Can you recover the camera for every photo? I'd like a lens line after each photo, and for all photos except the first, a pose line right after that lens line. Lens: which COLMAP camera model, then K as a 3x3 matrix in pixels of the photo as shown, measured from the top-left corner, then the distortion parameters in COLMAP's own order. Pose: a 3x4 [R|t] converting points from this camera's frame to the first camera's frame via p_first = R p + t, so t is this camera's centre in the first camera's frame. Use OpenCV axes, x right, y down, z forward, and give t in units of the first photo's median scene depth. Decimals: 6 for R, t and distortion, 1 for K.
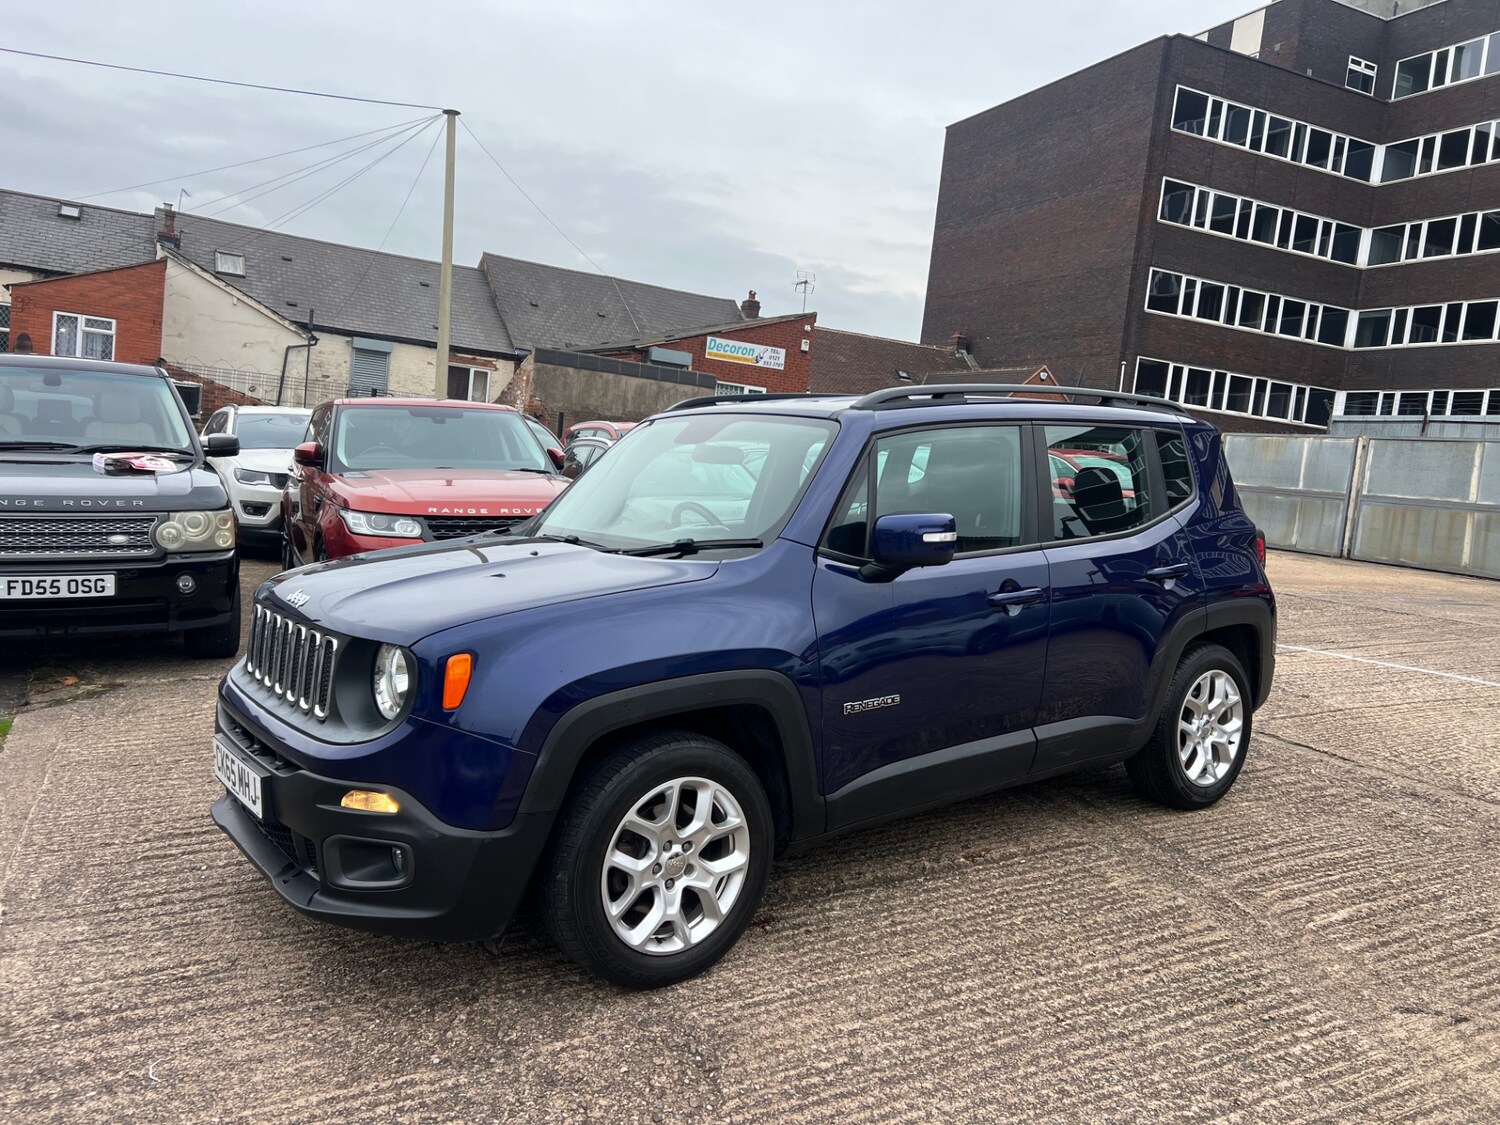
lens RADIAL K [[1126.7, 0, 756.8], [0, 1126.7, 570.8], [0, 0, 1]] dist [0.060151, -0.062664]
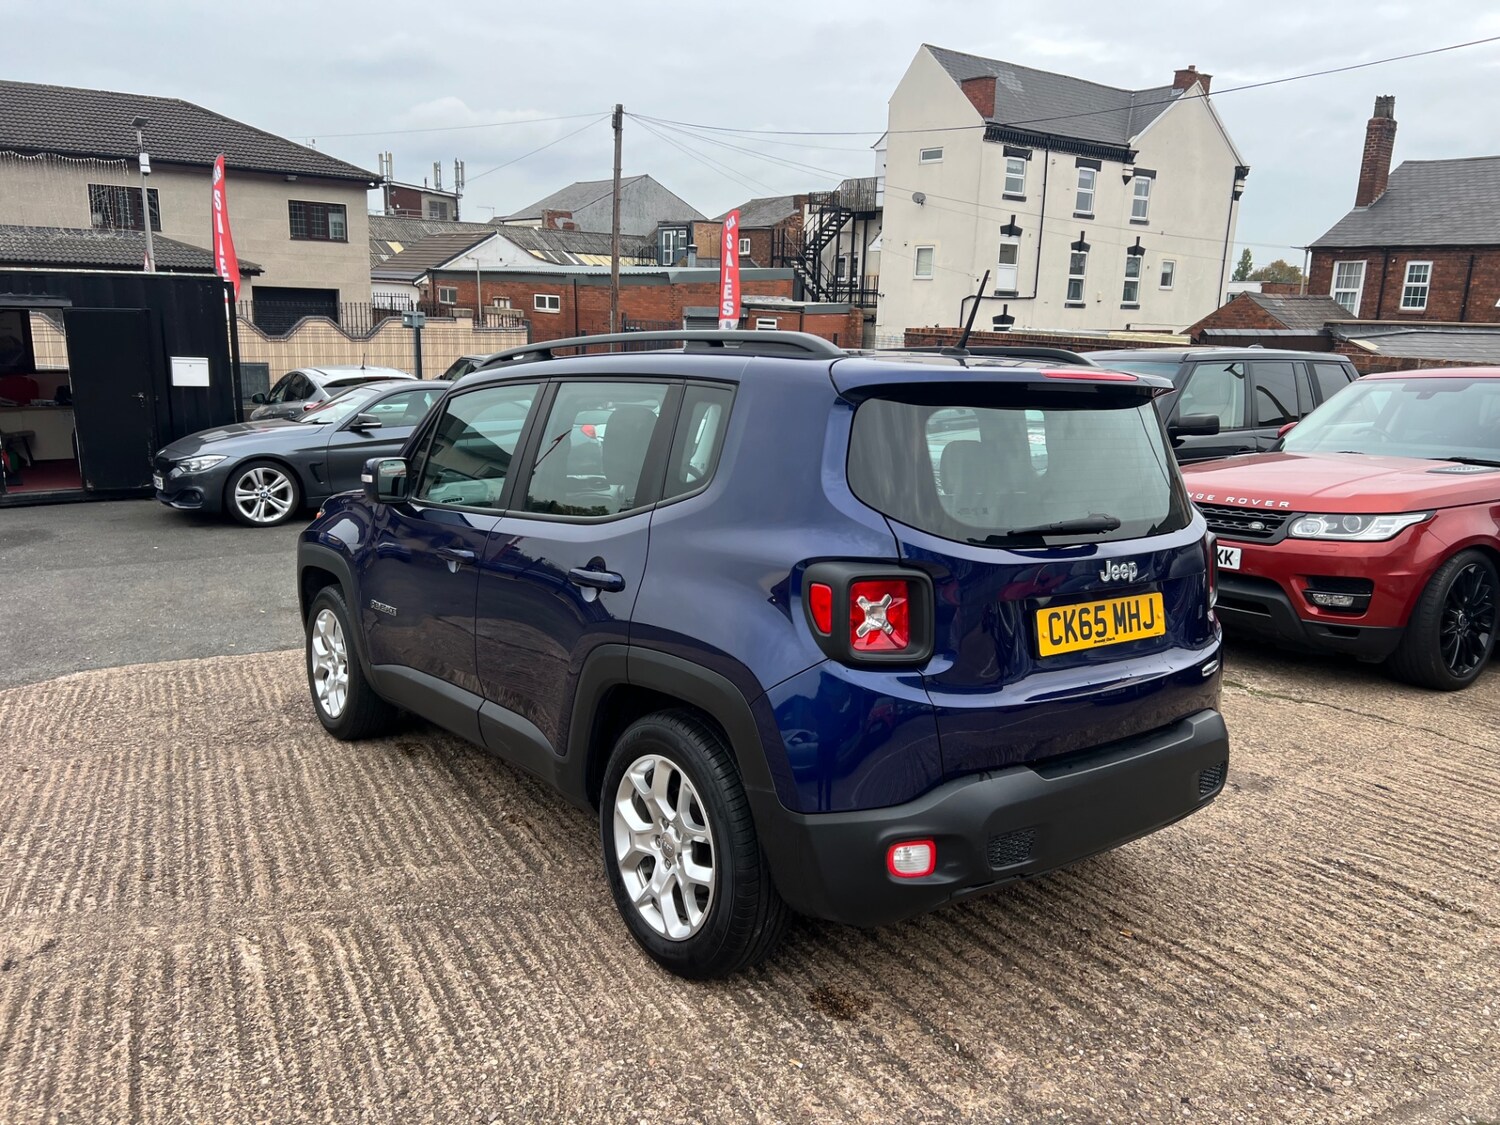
lens RADIAL K [[1126.7, 0, 761.0], [0, 1126.7, 578.1], [0, 0, 1]] dist [0.060151, -0.062664]
pose [[0.016983, 0.136703, -0.990466, 0.650381], [-0.128226, 0.982727, 0.133436, -0.066181], [0.991600, 0.124738, 0.034218, 0.651727]]
